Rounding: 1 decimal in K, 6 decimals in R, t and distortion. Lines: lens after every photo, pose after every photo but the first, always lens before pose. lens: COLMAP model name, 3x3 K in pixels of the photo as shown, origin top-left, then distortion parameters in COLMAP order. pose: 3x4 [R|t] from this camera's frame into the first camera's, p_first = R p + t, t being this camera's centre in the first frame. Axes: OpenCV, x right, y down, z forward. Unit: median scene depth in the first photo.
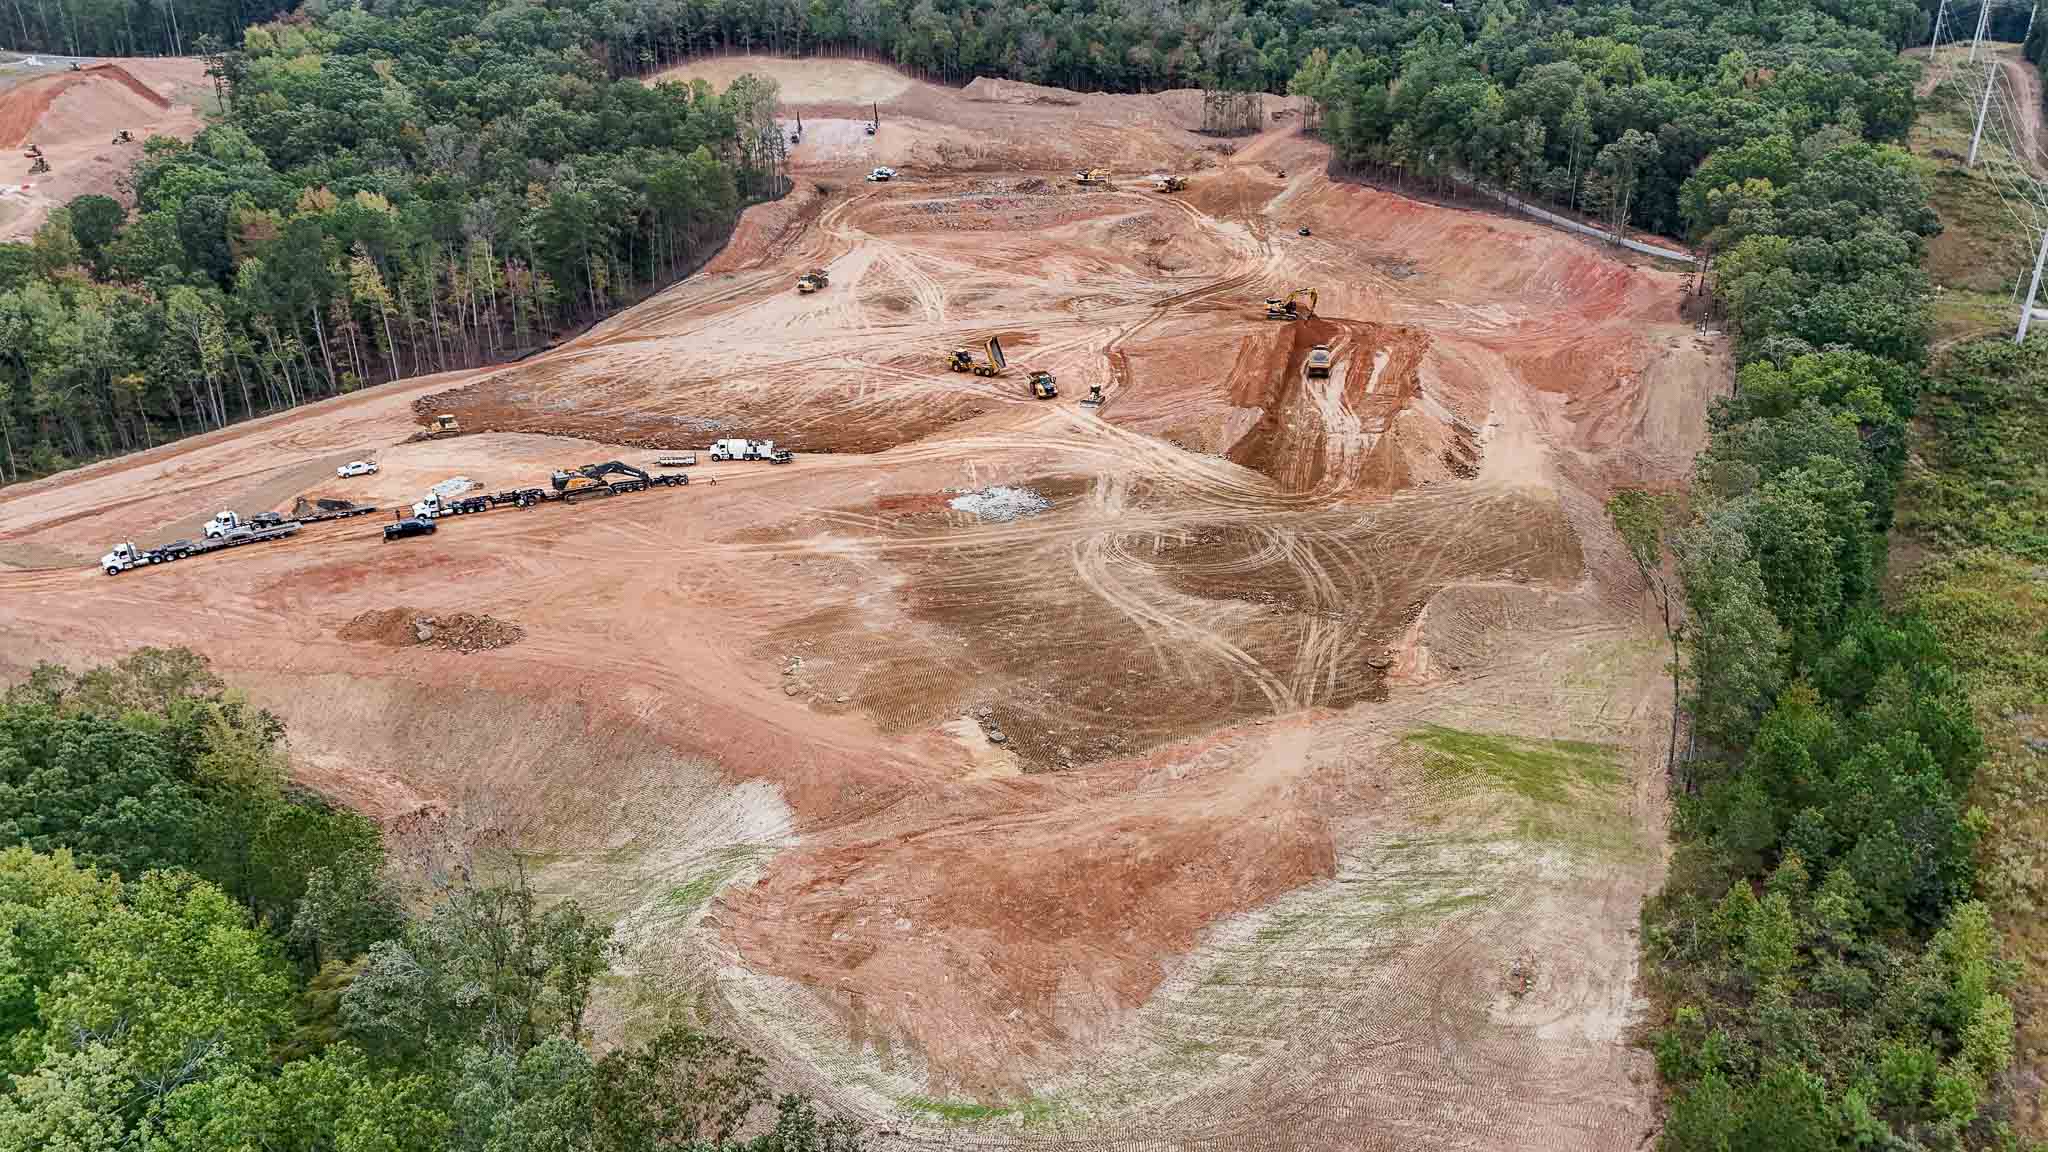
lens RADIAL K [[1509.1, 0, 1019.4], [0, 1509.1, 541.7], [0, 0, 1]] dist [0.044949, -0.032452]
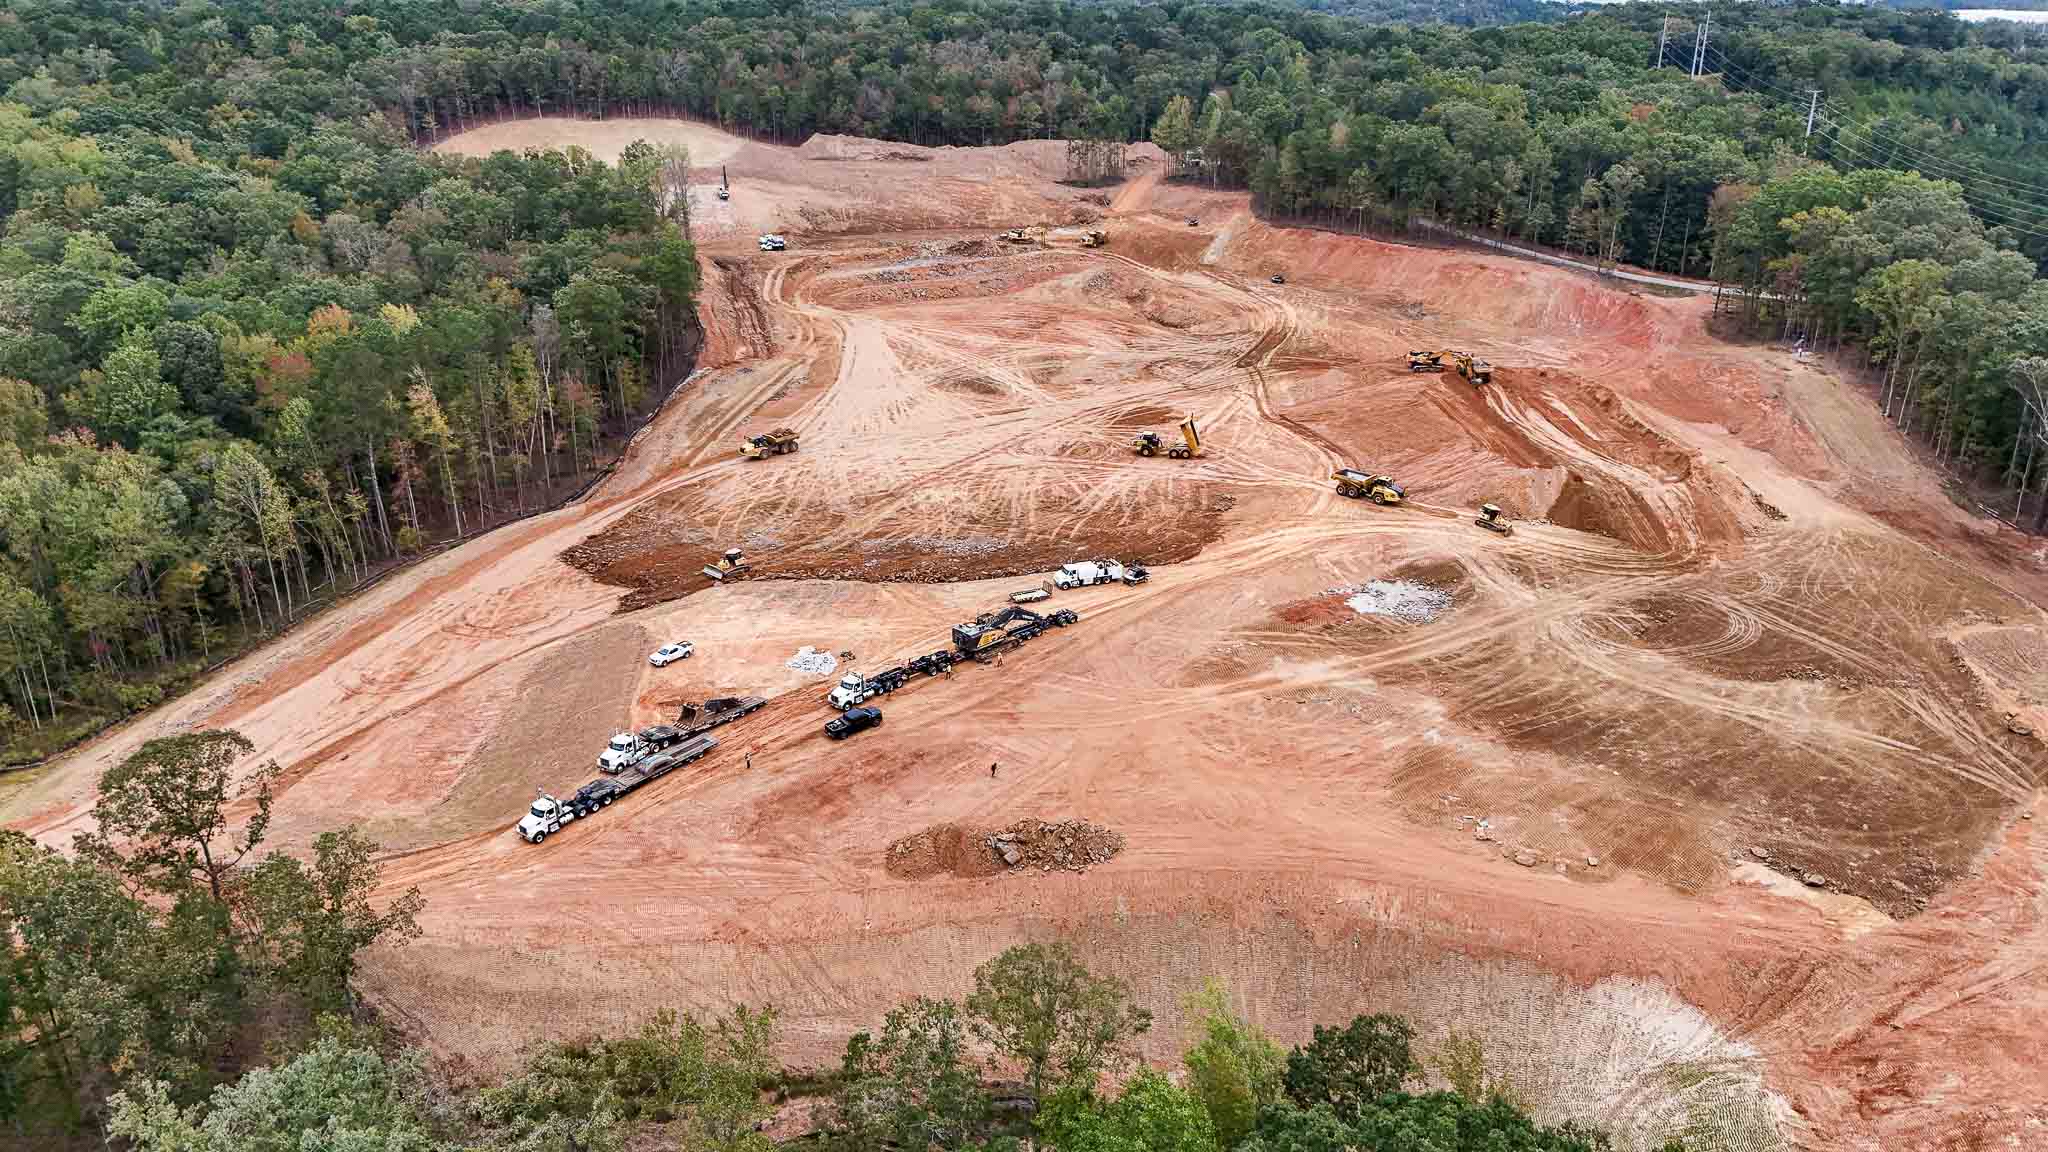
lens RADIAL K [[1511.3, 0, 1018.2], [0, 1511.3, 545.5], [0, 0, 1]] dist [0.044052, -0.036242]
pose [[0.953579, -0.108971, 0.280737, -0.295297], [0.115889, 0.993229, -0.008107, -0.047192], [-0.277952, 0.040265, 0.959751, 0.111448]]
